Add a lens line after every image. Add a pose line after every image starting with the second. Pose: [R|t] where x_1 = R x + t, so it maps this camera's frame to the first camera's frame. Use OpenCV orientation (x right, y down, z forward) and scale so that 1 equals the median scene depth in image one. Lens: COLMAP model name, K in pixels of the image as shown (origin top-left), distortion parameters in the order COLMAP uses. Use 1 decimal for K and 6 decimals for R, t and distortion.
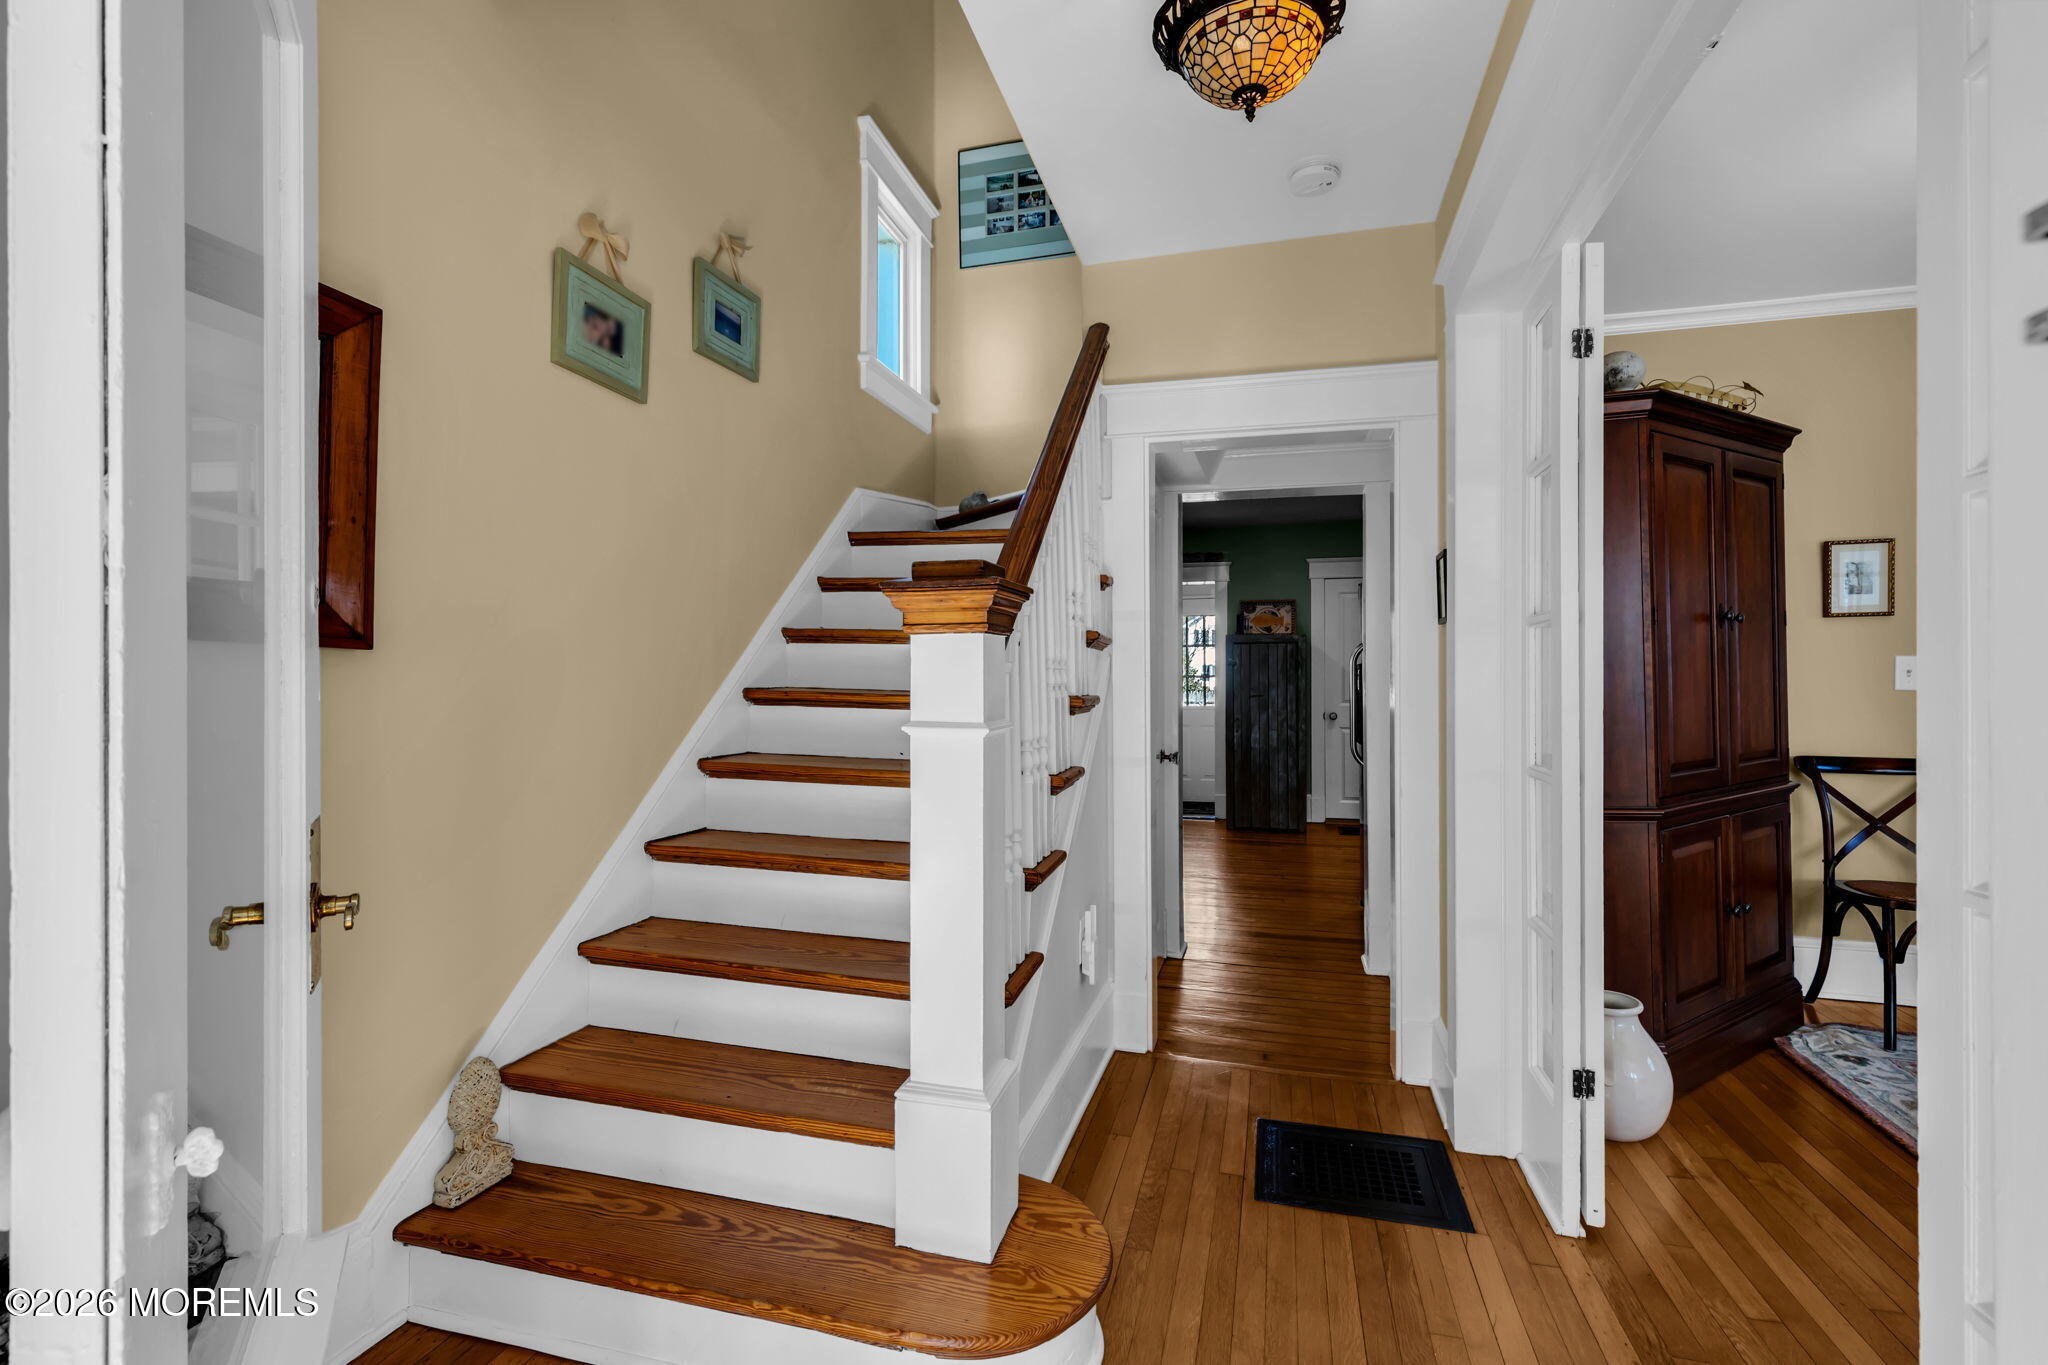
lens RADIAL K [[923.0, 0, 1024.0], [0, 923.0, 682.5], [0, 0, 1]] dist [-0.000379, -0.000182]
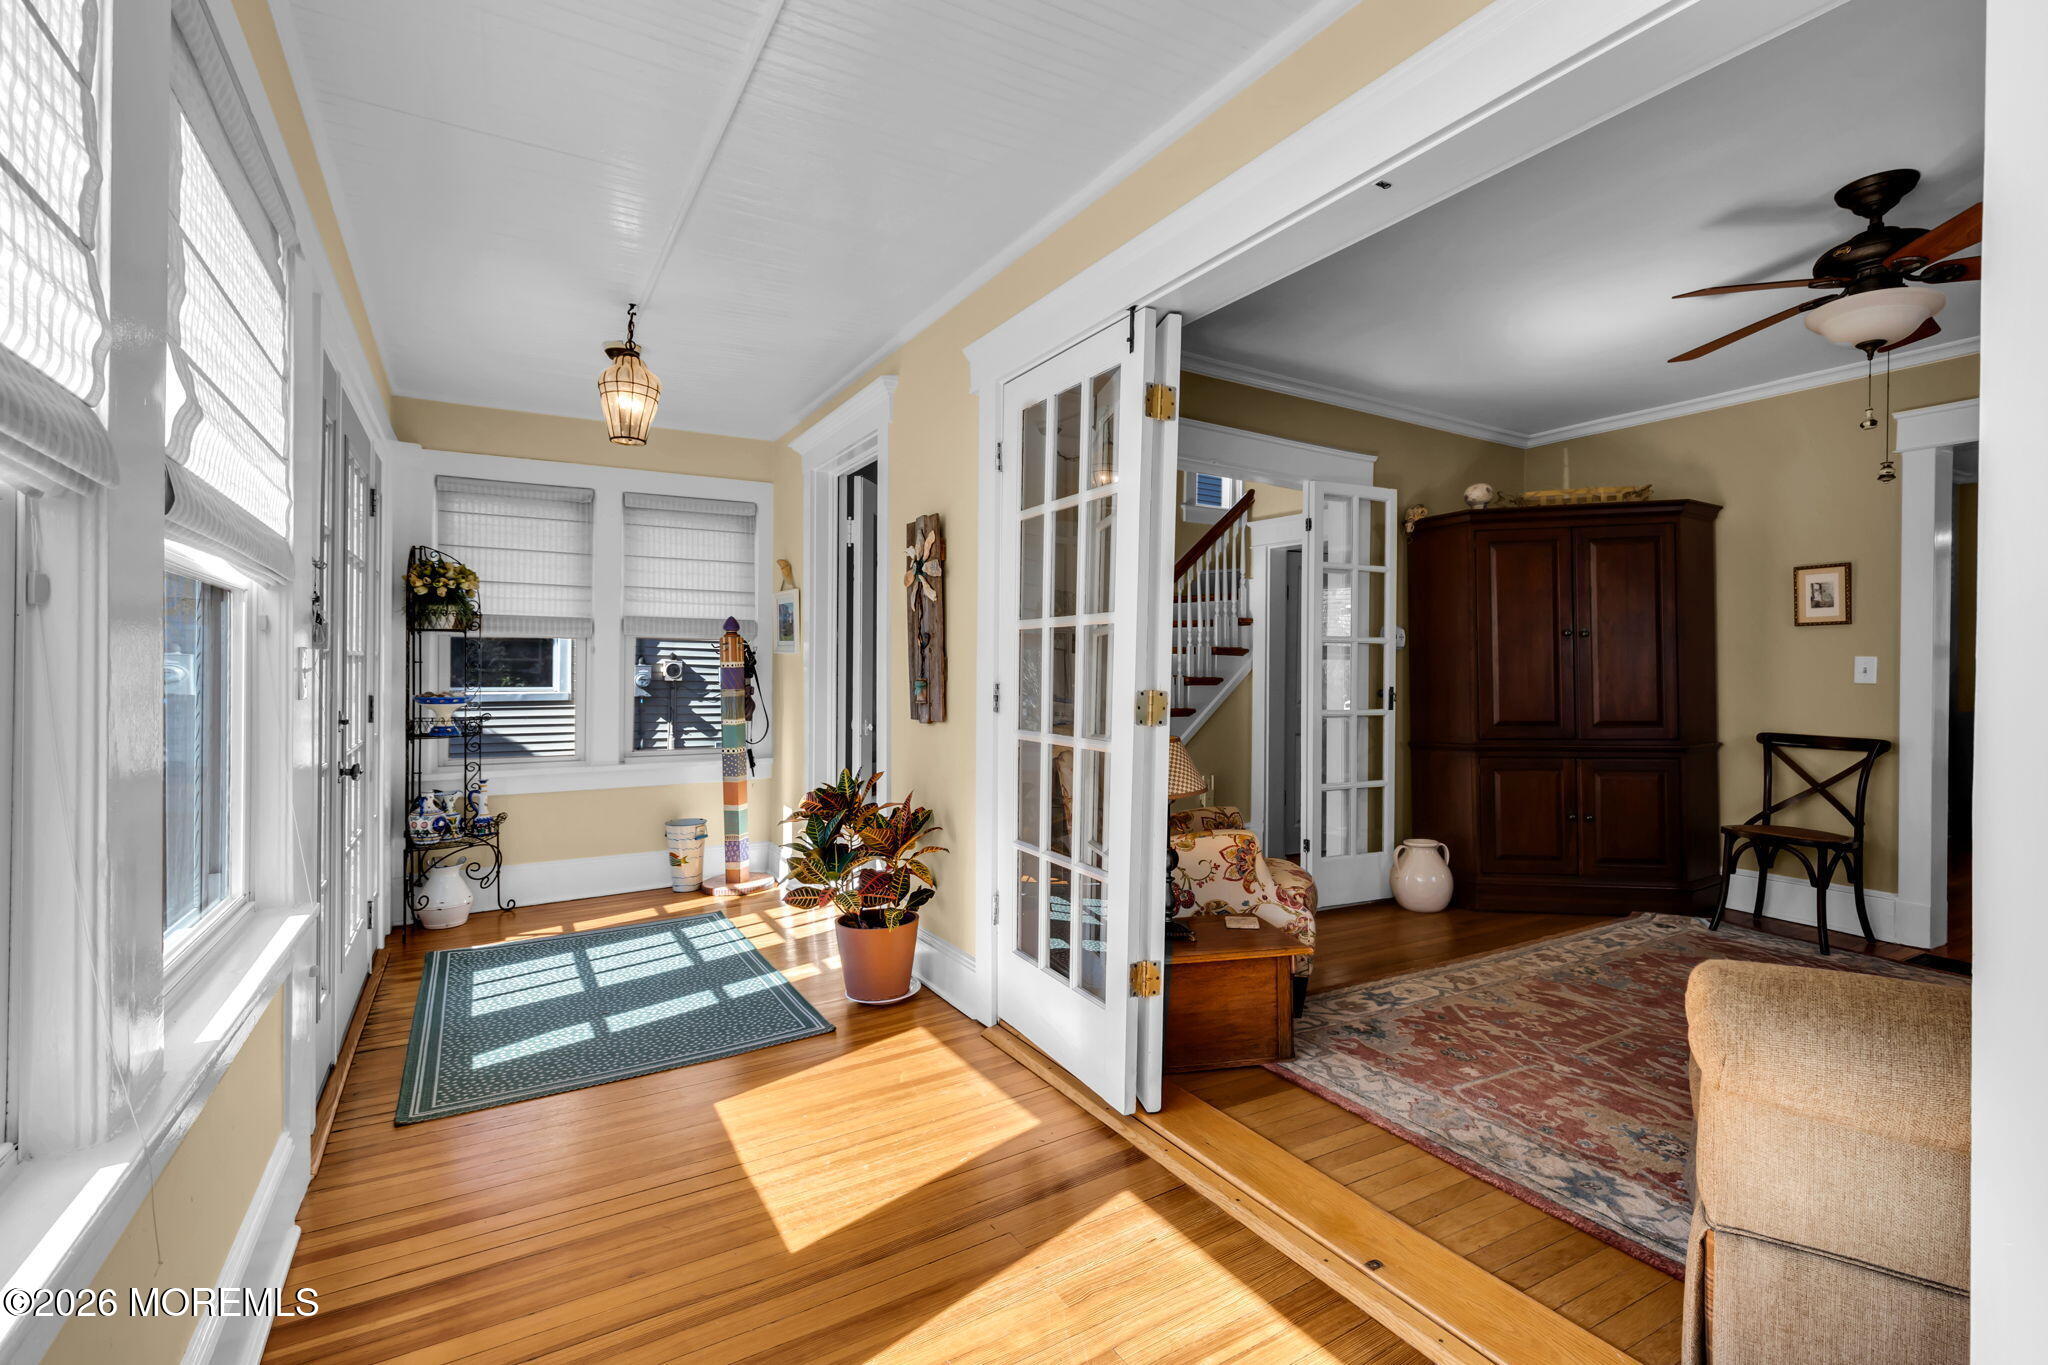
lens RADIAL K [[923.0, 0, 1024.0], [0, 923.0, 682.5], [0, 0, 1]] dist [-0.000379, -0.000182]
pose [[0.721336, 0.013283, -0.692458, 0.998688], [-0.010419, 0.999911, 0.008327, 0.007761], [0.692507, 0.001208, 0.721410, -0.674800]]
